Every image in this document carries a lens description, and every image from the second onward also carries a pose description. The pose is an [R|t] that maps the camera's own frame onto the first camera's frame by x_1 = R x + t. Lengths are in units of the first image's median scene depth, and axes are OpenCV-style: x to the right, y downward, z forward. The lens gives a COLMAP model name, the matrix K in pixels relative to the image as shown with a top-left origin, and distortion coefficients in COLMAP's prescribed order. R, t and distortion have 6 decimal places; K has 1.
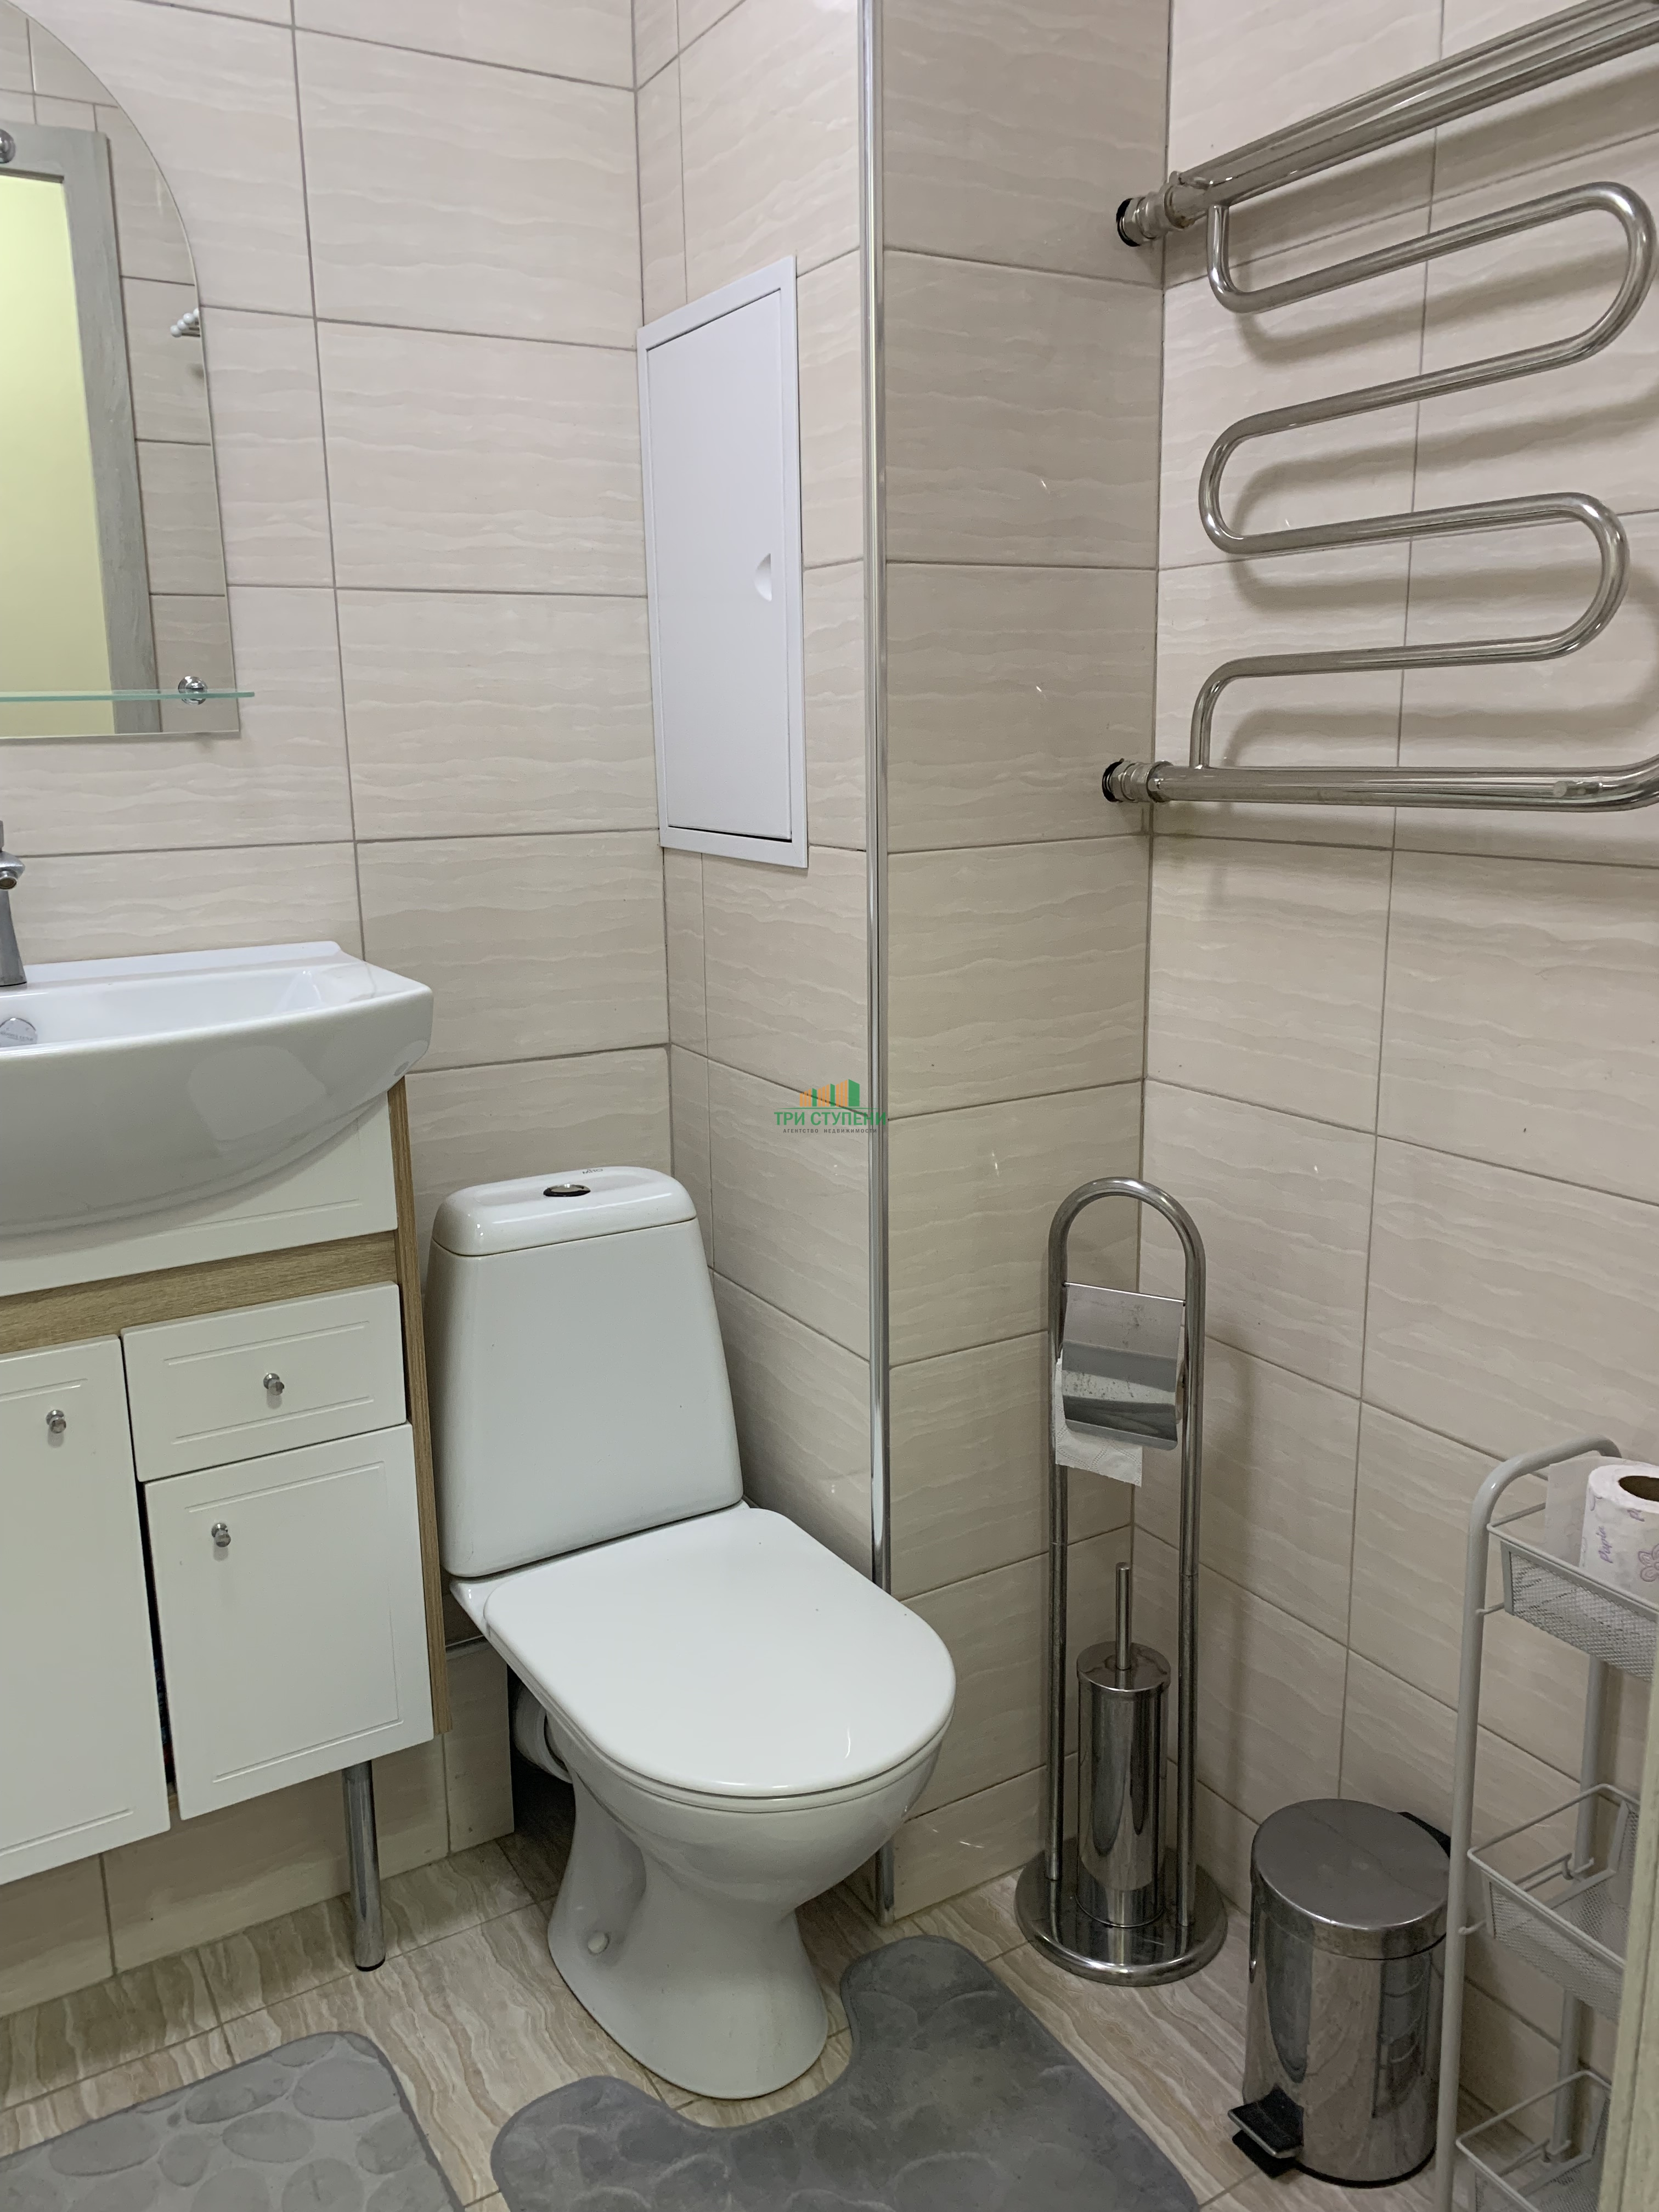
lens RADIAL K [[1687.8, 0, 825.0], [0, 1687.8, 1112.9], [0, 0, 1]] dist [0.040099, -0.039640]
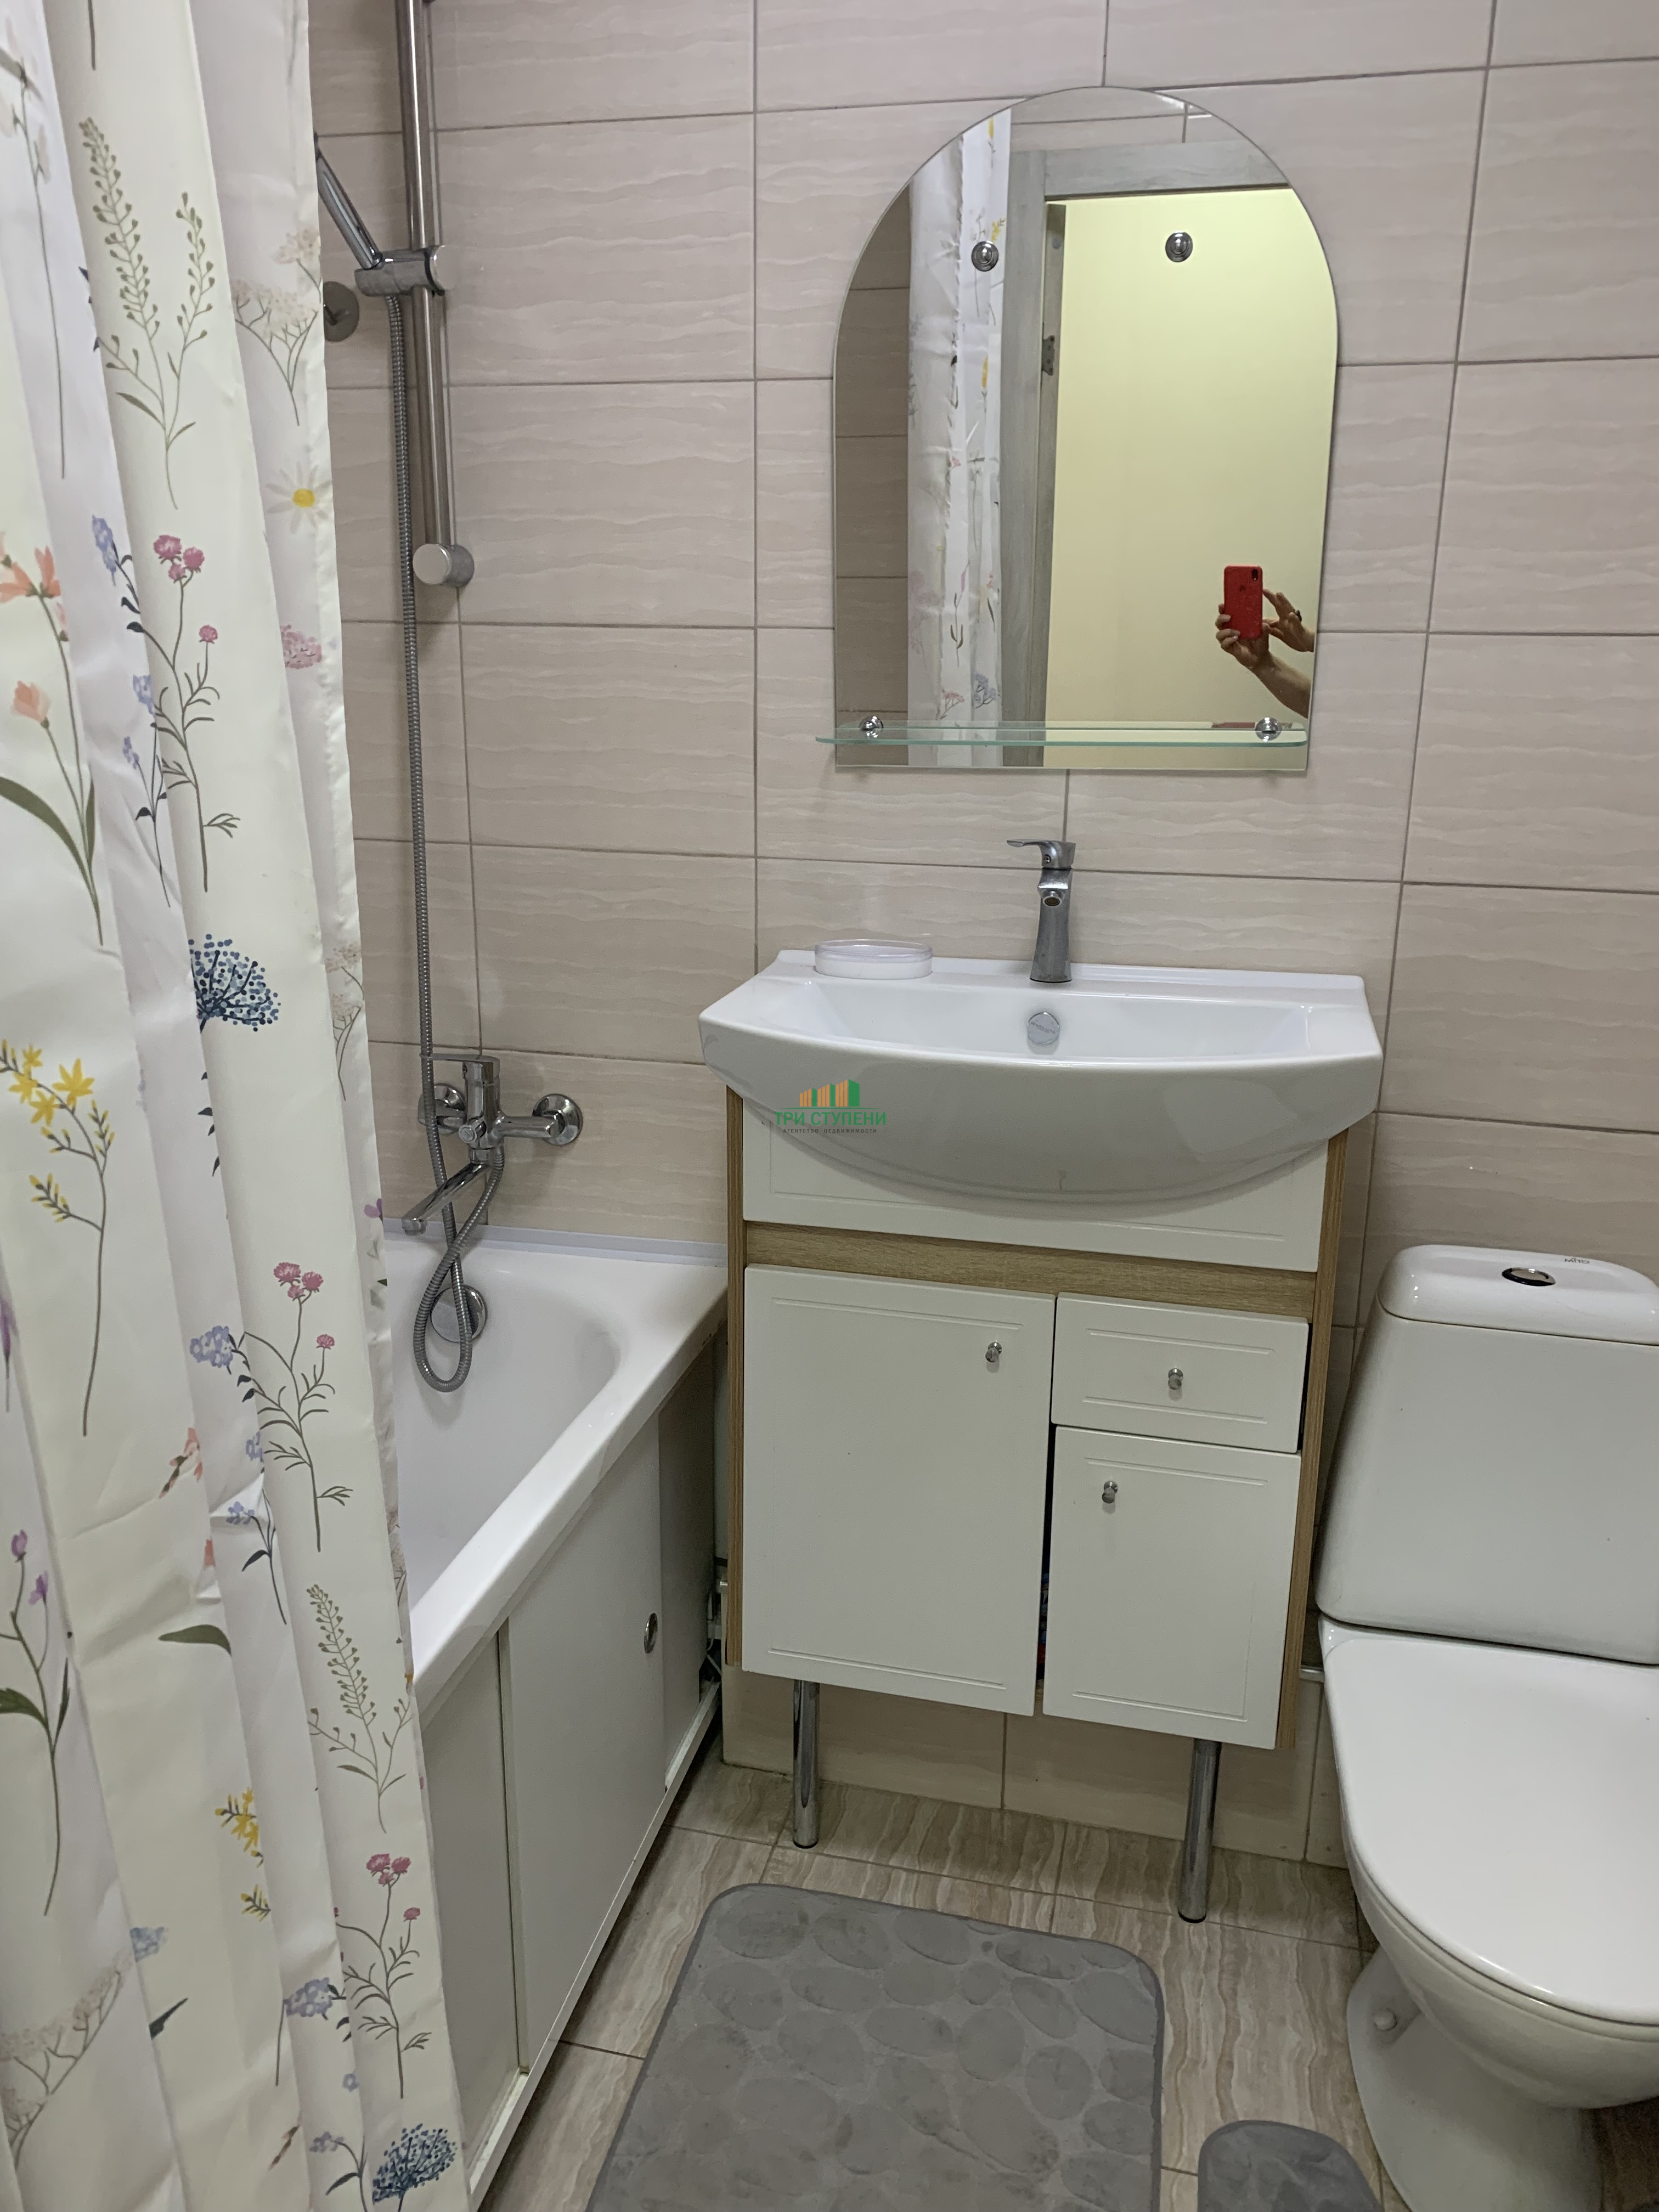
lens RADIAL K [[1687.8, 0, 838.4], [0, 1687.8, 1120.5], [0, 0, 1]] dist [0.040099, -0.039640]
pose [[0.712216, 0.216426, -0.667763, 0.196130], [-0.181866, 0.975694, 0.122255, -0.088816], [0.677992, 0.034371, 0.734265, 0.041499]]
